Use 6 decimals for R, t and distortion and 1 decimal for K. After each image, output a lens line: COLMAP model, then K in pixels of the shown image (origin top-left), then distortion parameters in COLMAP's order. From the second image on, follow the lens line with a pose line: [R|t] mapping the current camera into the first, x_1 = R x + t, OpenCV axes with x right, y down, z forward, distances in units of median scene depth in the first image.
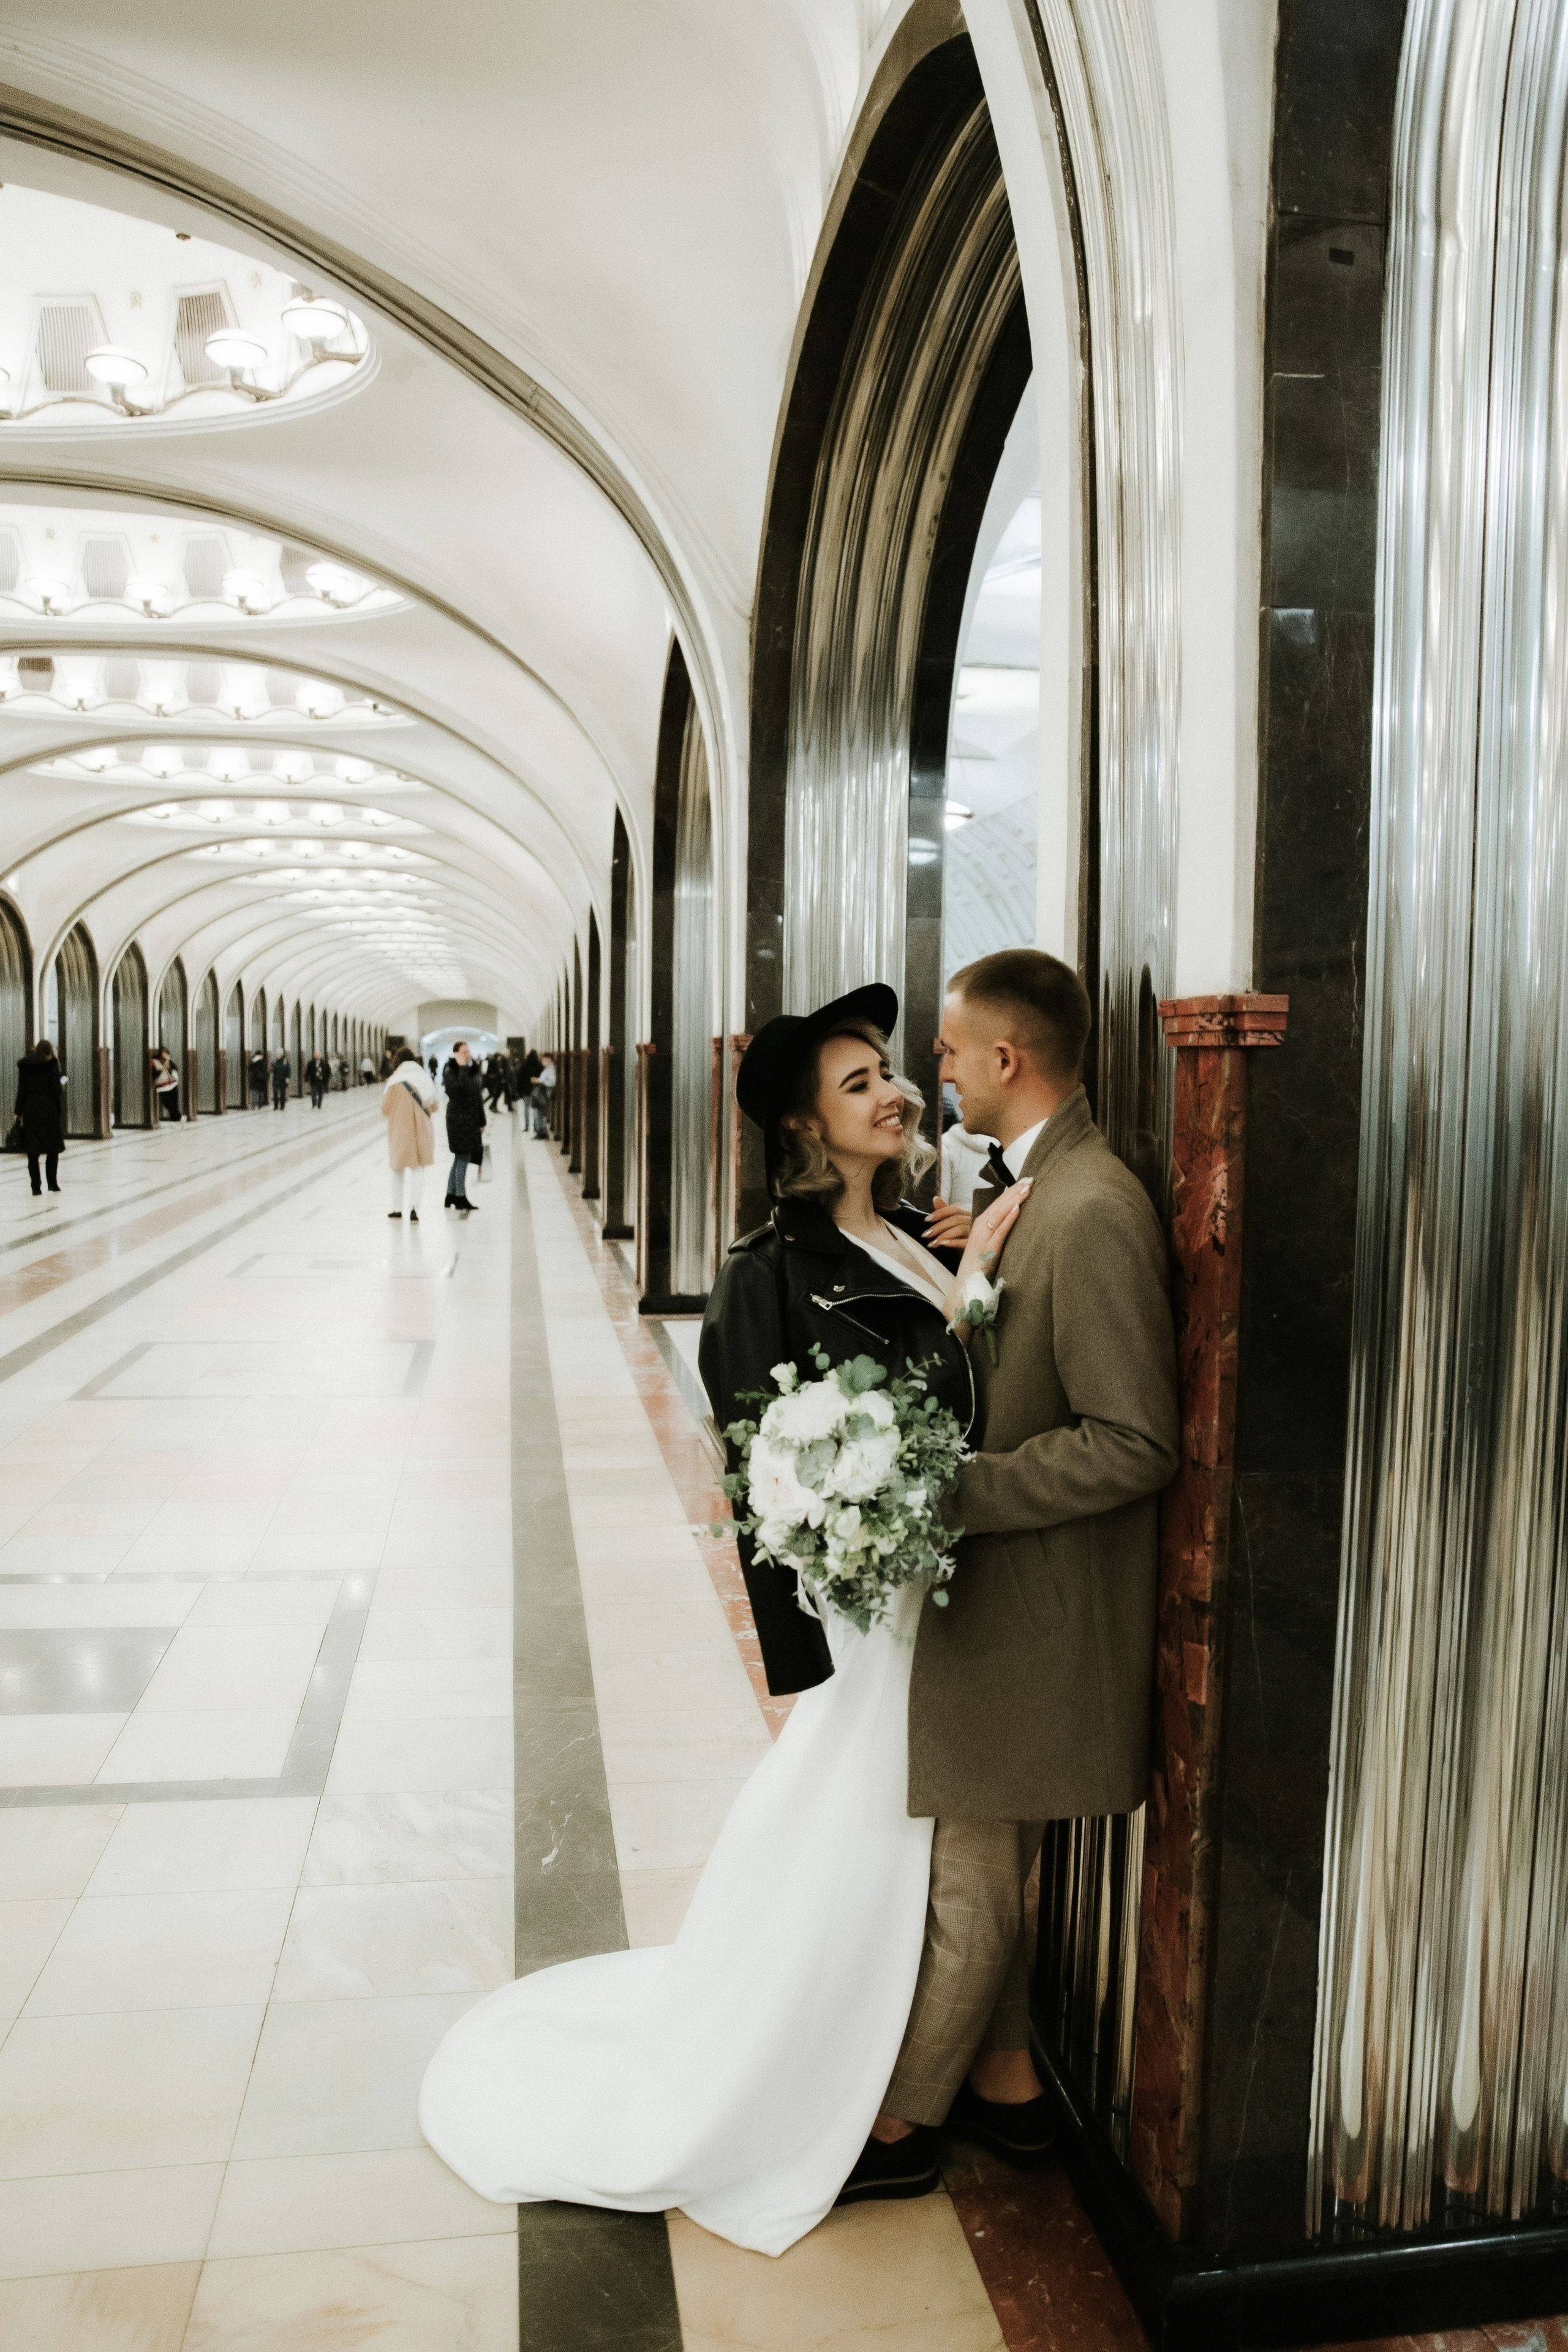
lens RADIAL K [[1642.7, 0, 784.0], [0, 1642.7, 1176.0], [0, 0, 1]] dist [-0.113453, 0.097645]
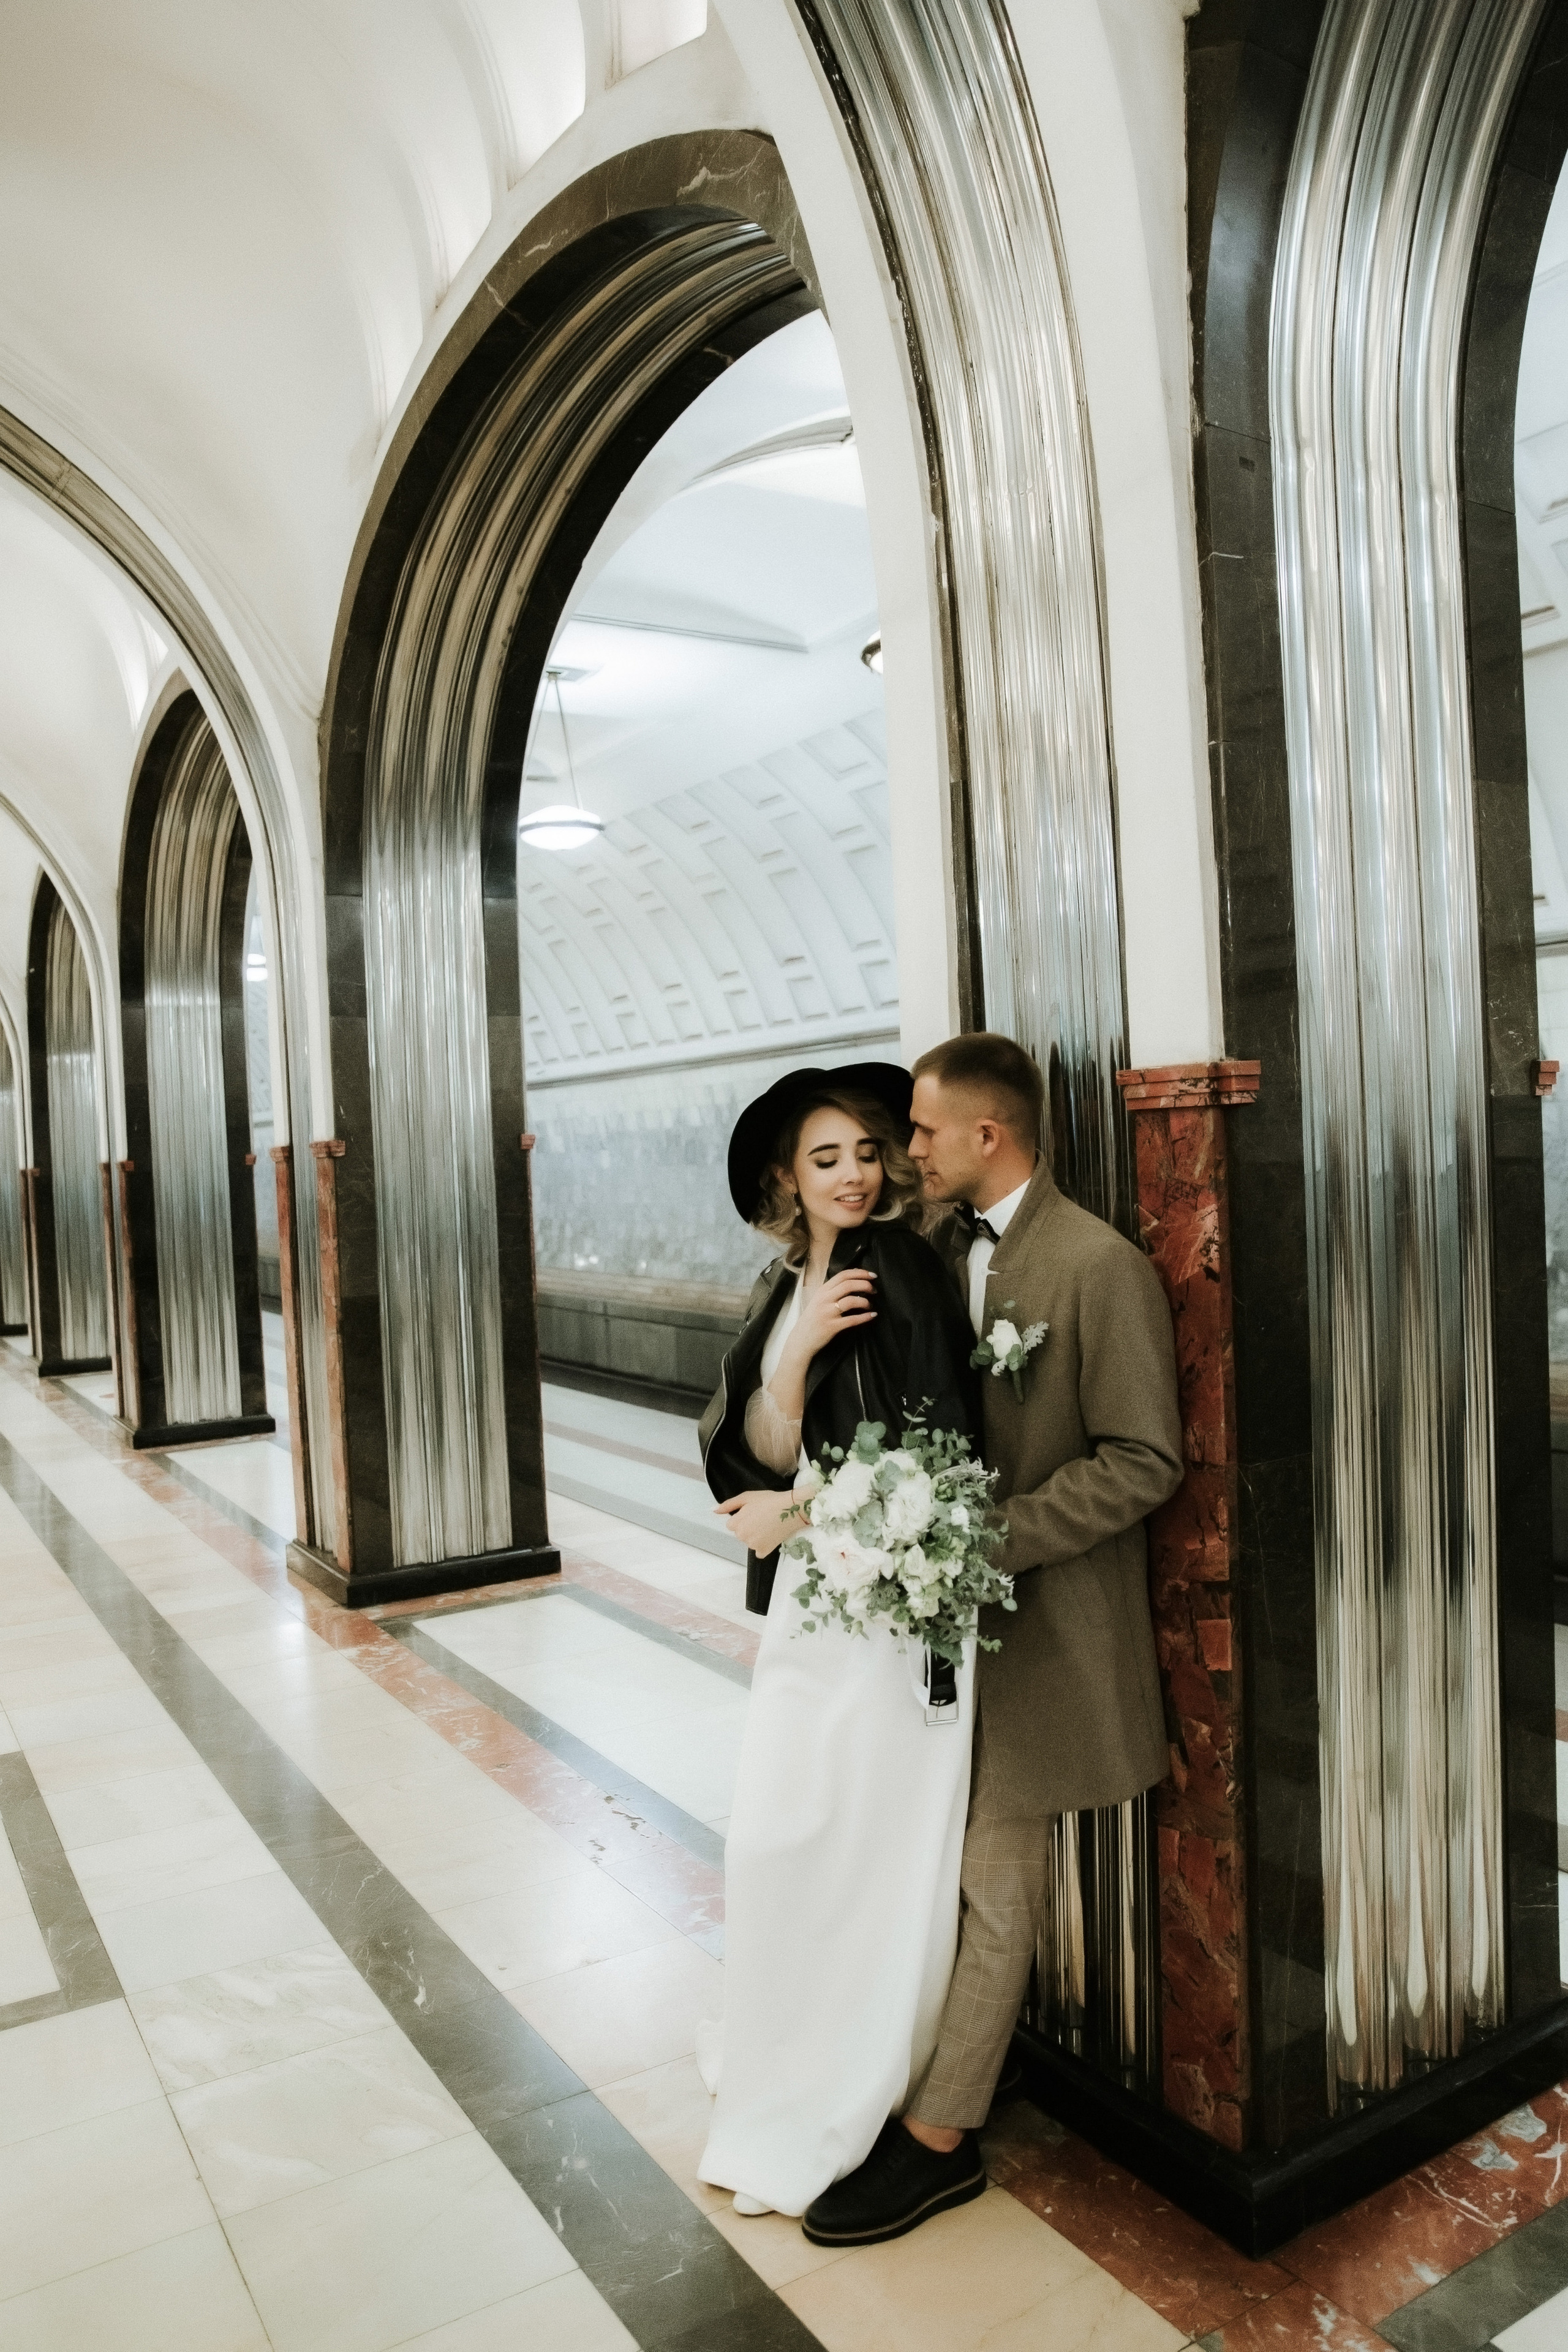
lens RADIAL K [[1642.7, 0, 784.0], [0, 1642.7, 1176.0], [0, 0, 1]] dist [-0.113453, 0.097645]
pose [[0.925782, -0.060056, 0.373258, -0.143917], [0.082381, 0.995623, -0.044135, -0.000525], [-0.368973, 0.071609, 0.926677, 0.005148]]
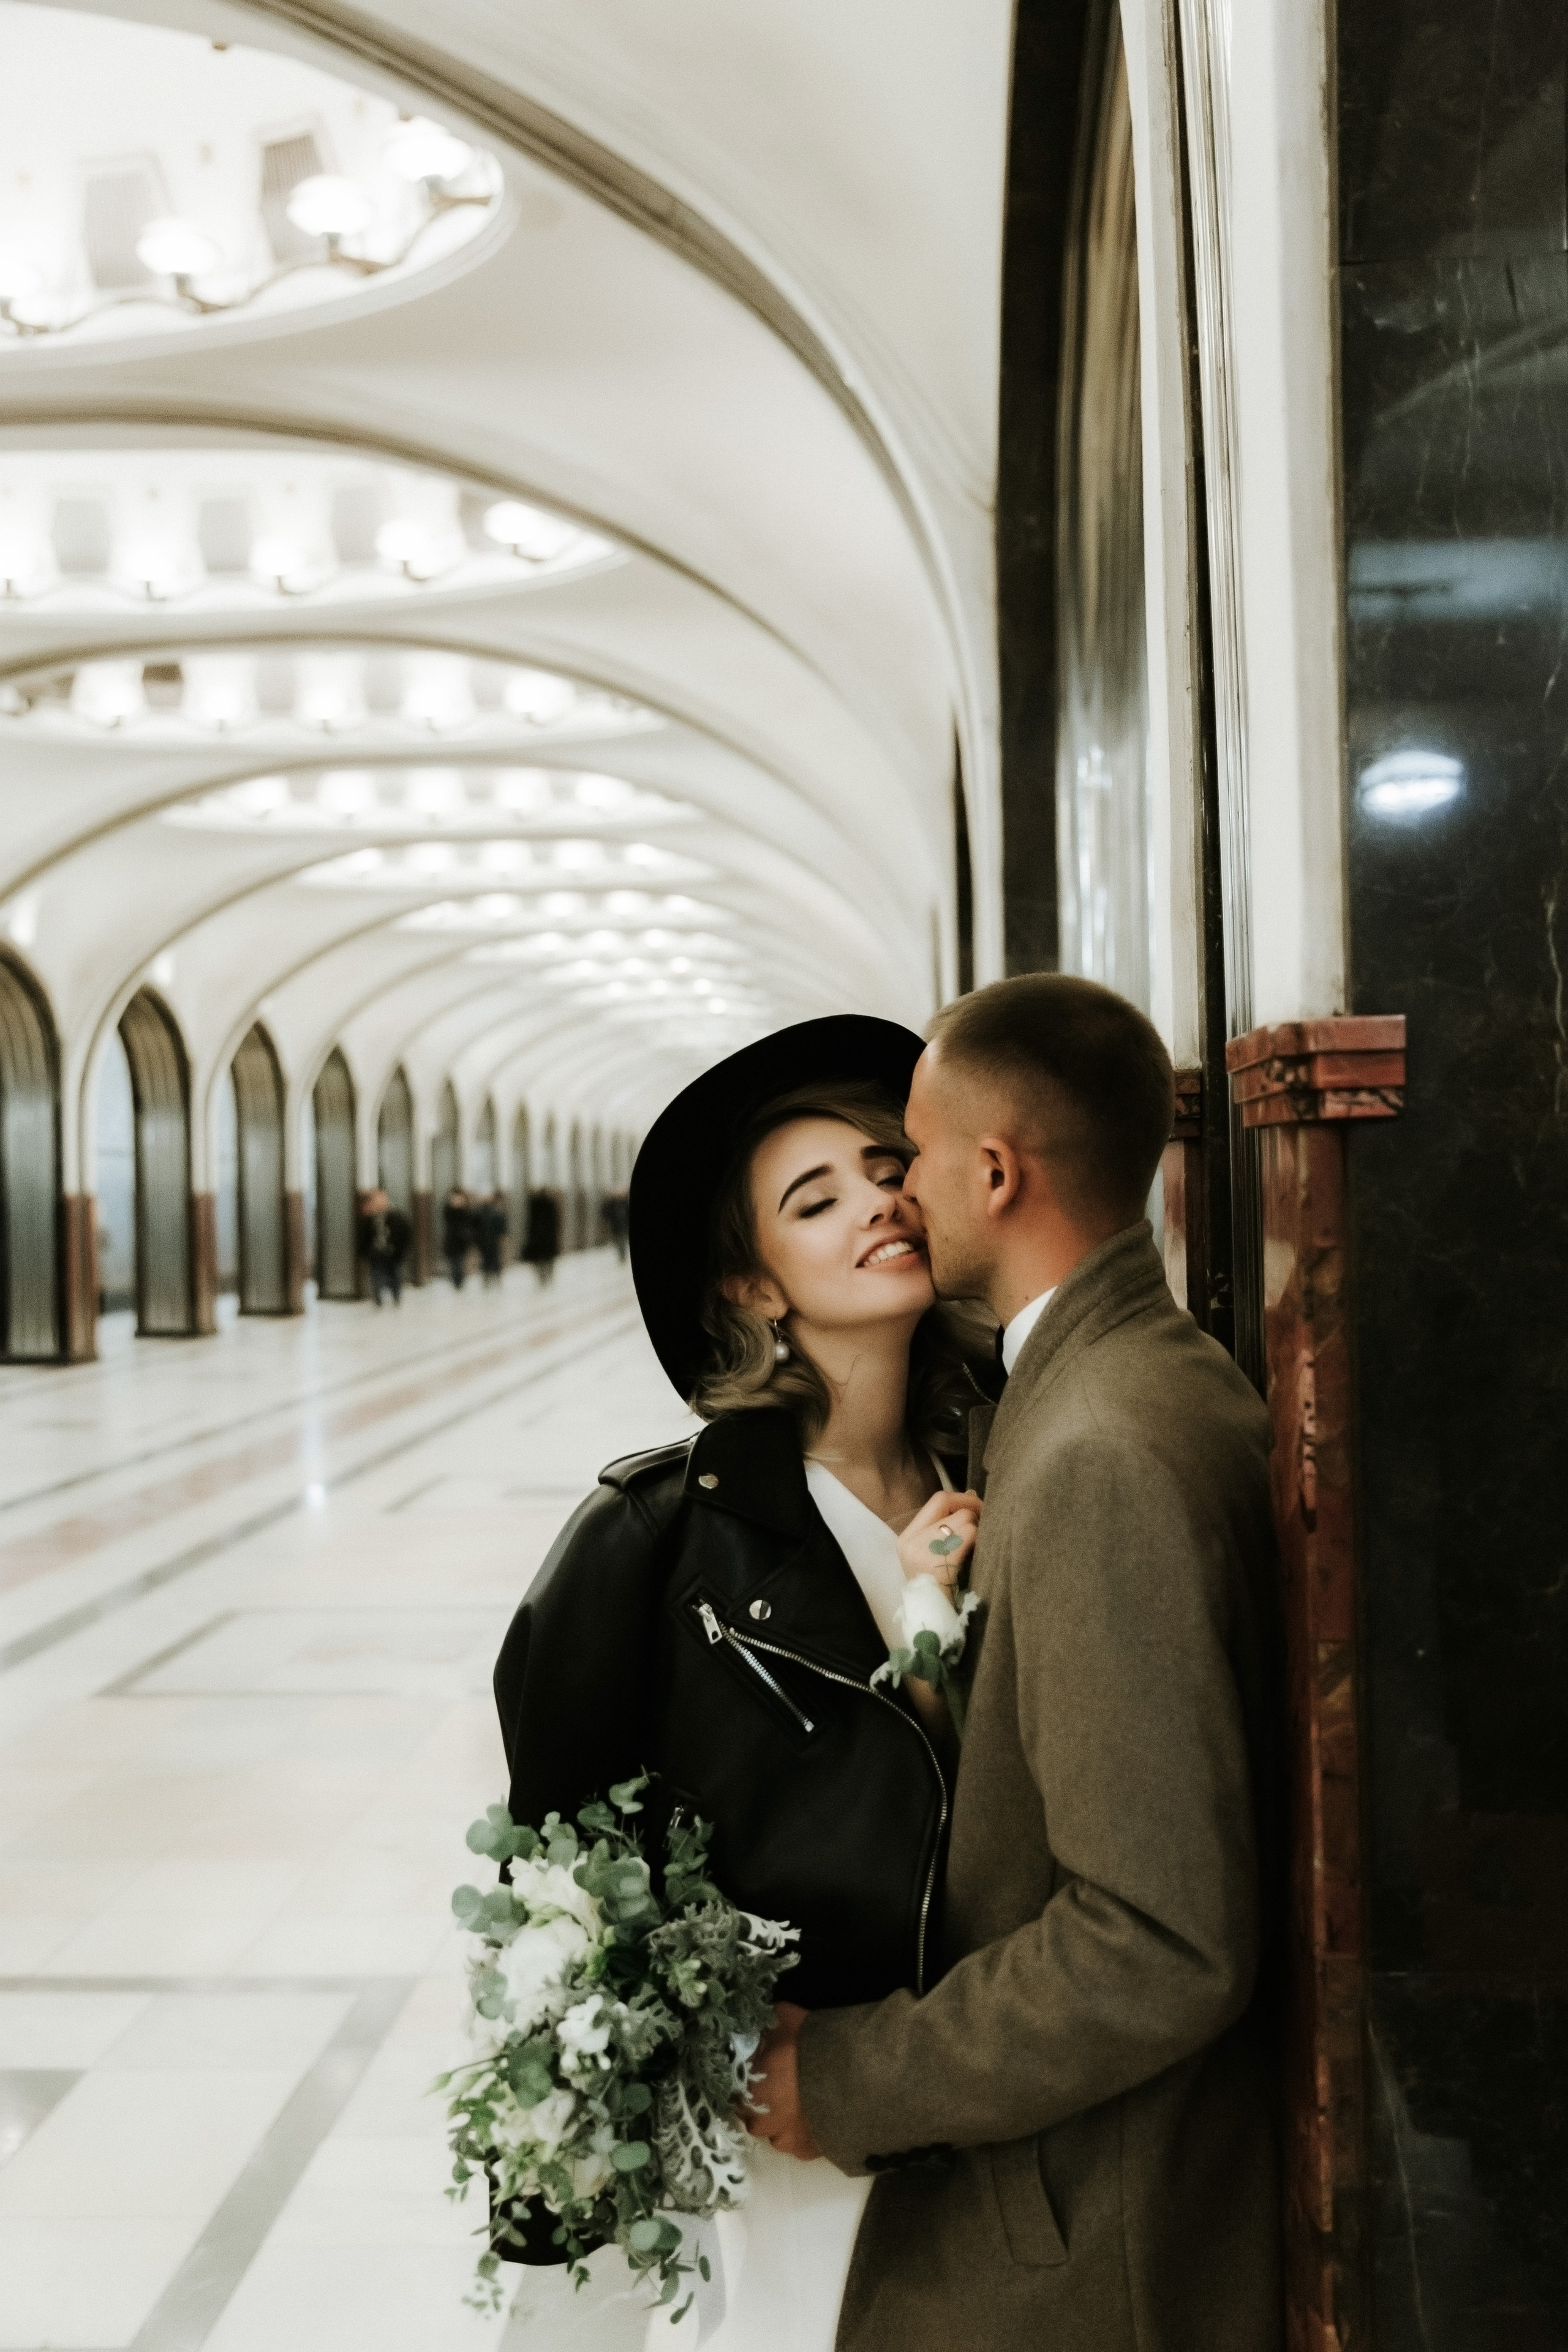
lens RADIAL K [[2342.4, 0, 784.0], [0, 2342.4, 1176.0], [0, 0, 1]] dist [-0.003233, 0.028593]
pose [[0.978556, -0.033611, -0.203219, 0.081479], [0.018240, 0.996861, -0.077045, -0.002653], [0.205170, 0.071687, 0.976097, 0.076253]]
